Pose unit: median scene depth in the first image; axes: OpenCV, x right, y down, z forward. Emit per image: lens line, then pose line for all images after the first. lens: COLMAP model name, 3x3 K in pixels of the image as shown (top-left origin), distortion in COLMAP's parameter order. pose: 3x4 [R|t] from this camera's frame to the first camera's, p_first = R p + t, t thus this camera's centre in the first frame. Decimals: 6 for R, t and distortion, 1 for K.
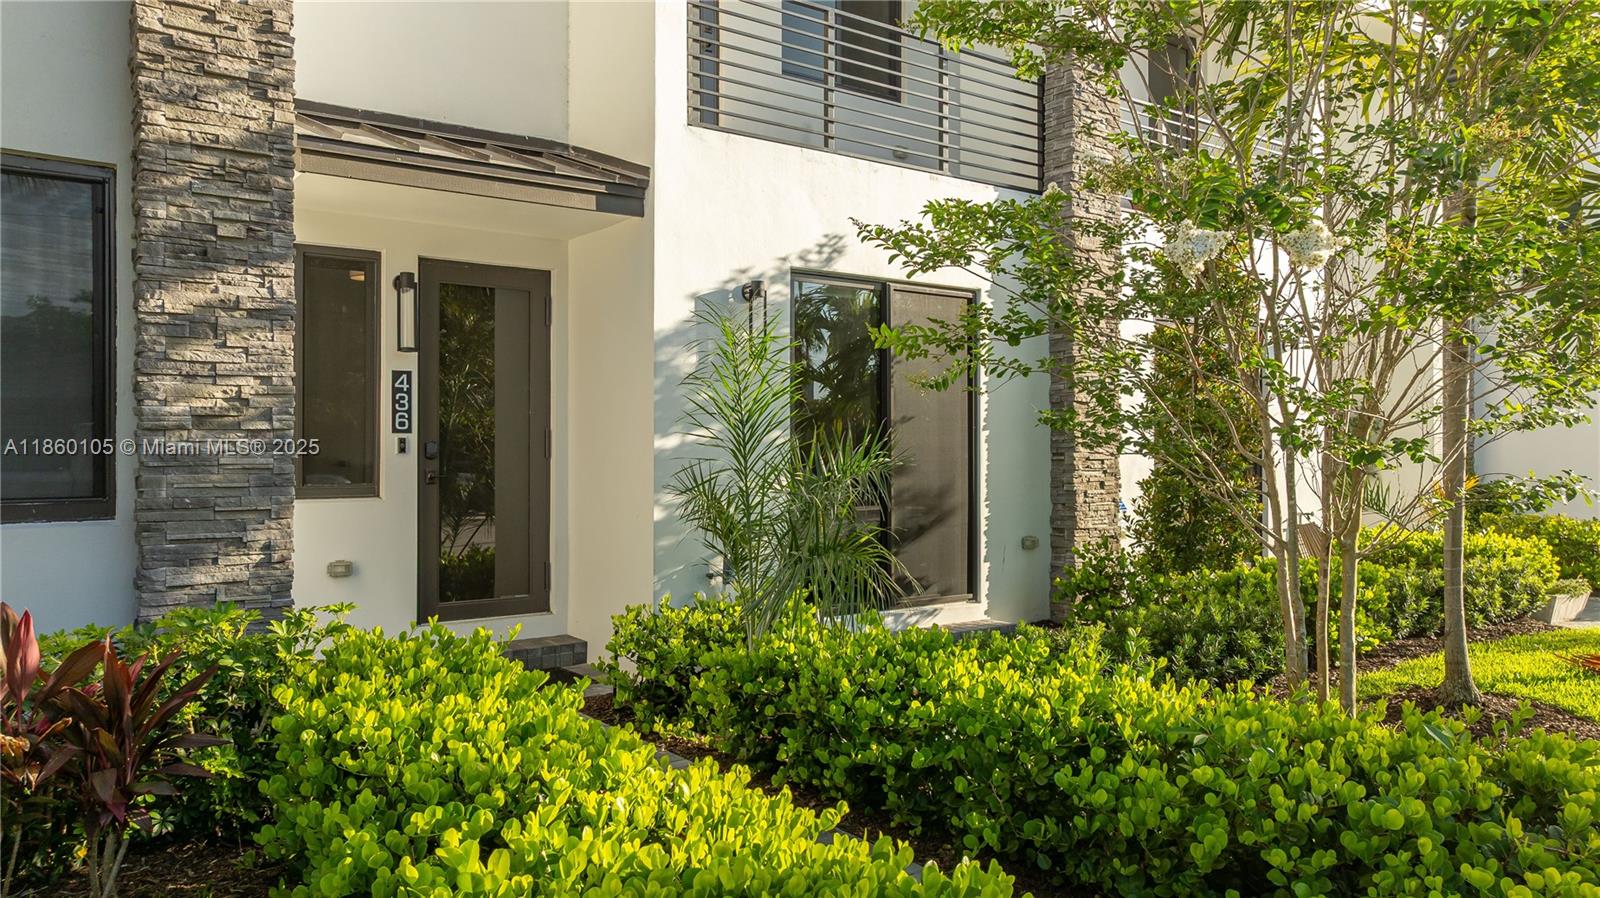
lens RADIAL K [[1128.8, 0, 790.9], [0, 1128.8, 449.3], [0, 0, 1]] dist [-0.009173, 0.023845]
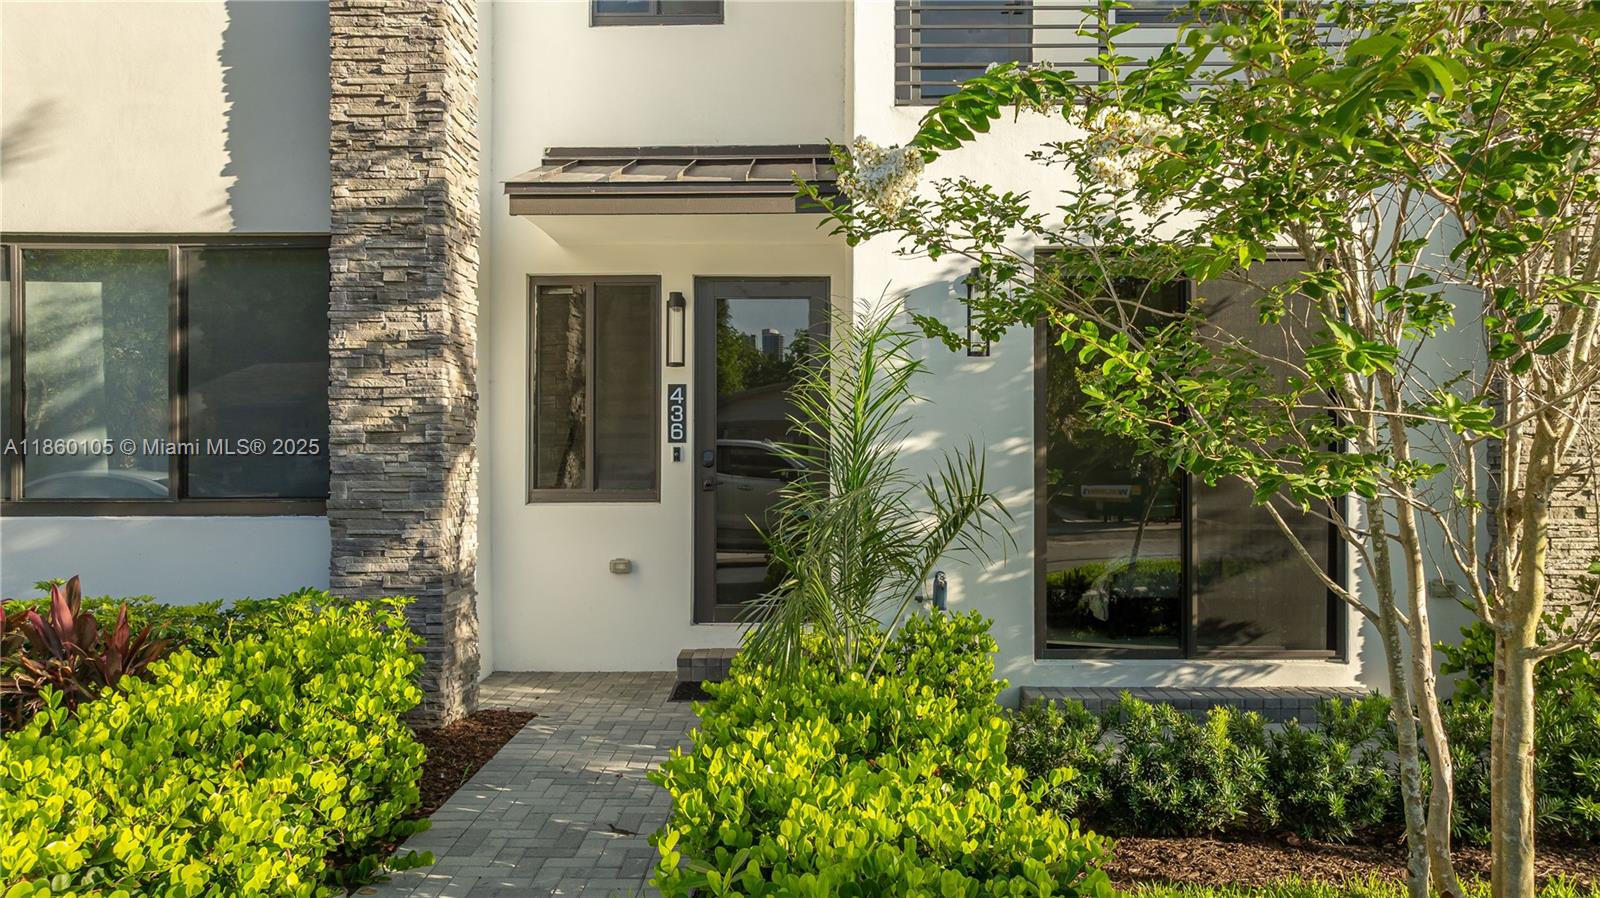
lens RADIAL K [[1128.8, 0, 799.3], [0, 1128.8, 444.3], [0, 0, 1]] dist [-0.009173, 0.023845]
pose [[0.798537, -0.003706, -0.601935, 0.549350], [0.000264, 0.999983, -0.005807, -0.009203], [0.601946, 0.004478, 0.798524, 0.303037]]
